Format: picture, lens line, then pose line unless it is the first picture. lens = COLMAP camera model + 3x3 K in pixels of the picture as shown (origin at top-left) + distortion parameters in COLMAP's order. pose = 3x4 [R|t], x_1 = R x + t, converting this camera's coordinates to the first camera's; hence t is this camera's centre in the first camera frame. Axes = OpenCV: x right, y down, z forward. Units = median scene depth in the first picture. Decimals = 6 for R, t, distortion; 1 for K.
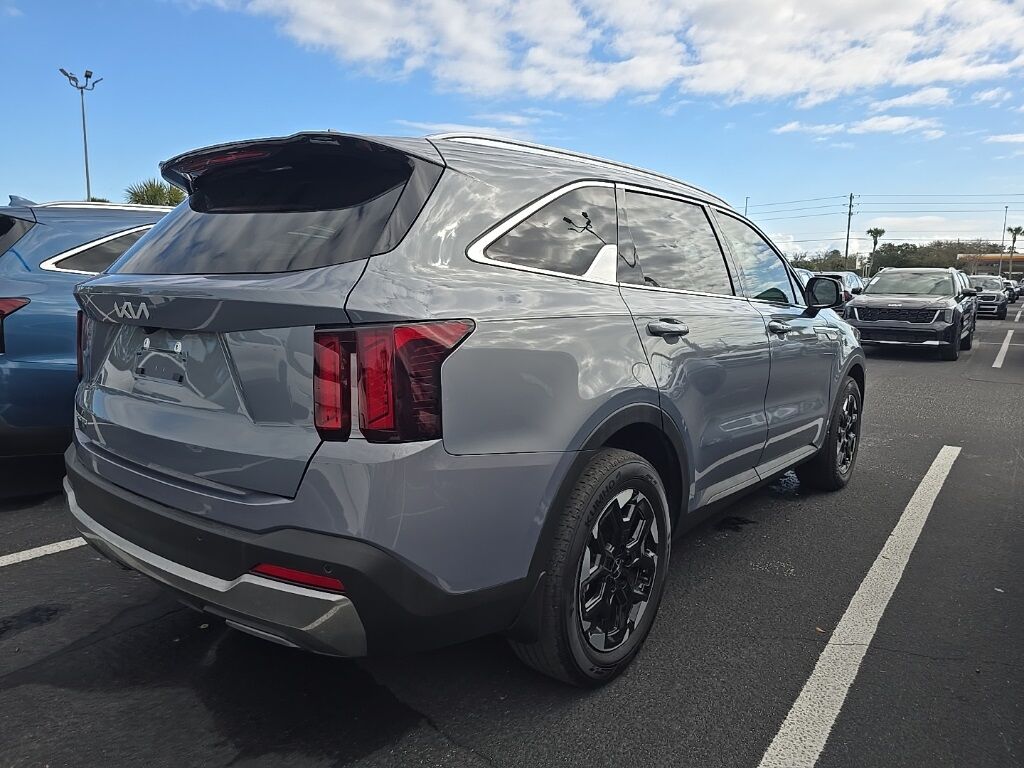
lens RADIAL K [[697.3, 0, 511.0], [0, 697.3, 379.3], [0, 0, 1]] dist [0.047616, -0.032809]
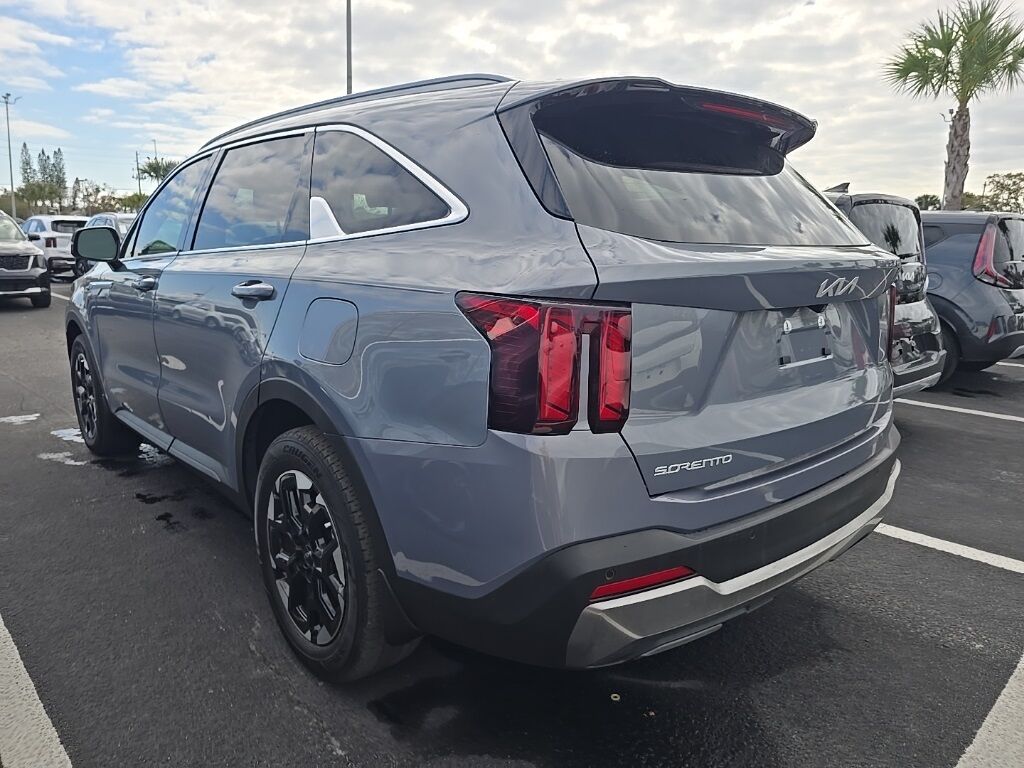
lens RADIAL K [[697.3, 0, 508.3], [0, 697.3, 385.6], [0, 0, 1]] dist [0.047616, -0.032809]
pose [[0.197903, -0.217317, 0.955828, -1.212221], [0.129033, 0.972405, 0.194370, -0.164146], [-0.971692, 0.084867, 0.220483, 0.977884]]
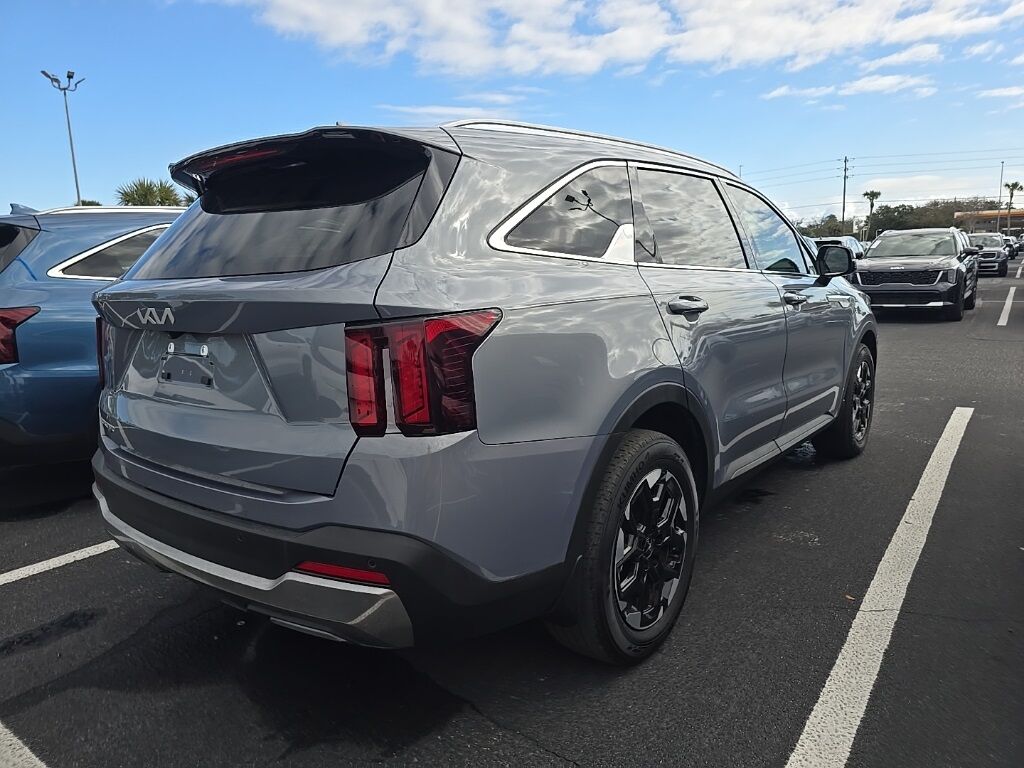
lens RADIAL K [[697.3, 0, 507.0], [0, 697.3, 380.1], [0, 0, 1]] dist [0.047616, -0.032809]
pose [[0.998733, -0.050184, -0.003799, -0.032150], [0.050268, 0.998369, 0.027056, -0.006856], [0.002435, -0.027213, 0.999627, -0.000612]]
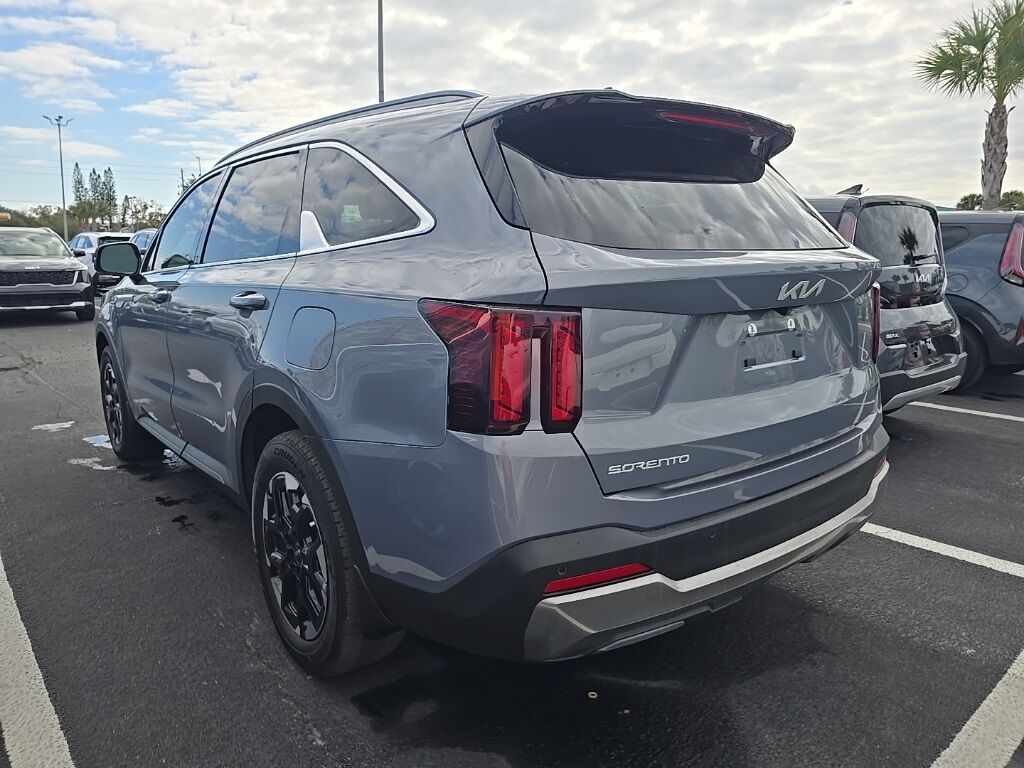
lens RADIAL K [[697.3, 0, 506.2], [0, 697.3, 382.7], [0, 0, 1]] dist [0.047616, -0.032809]
pose [[0.246924, -0.204146, 0.947287, -1.222048], [0.144832, 0.974352, 0.172226, -0.154396], [-0.958150, 0.094671, 0.270158, 0.904349]]
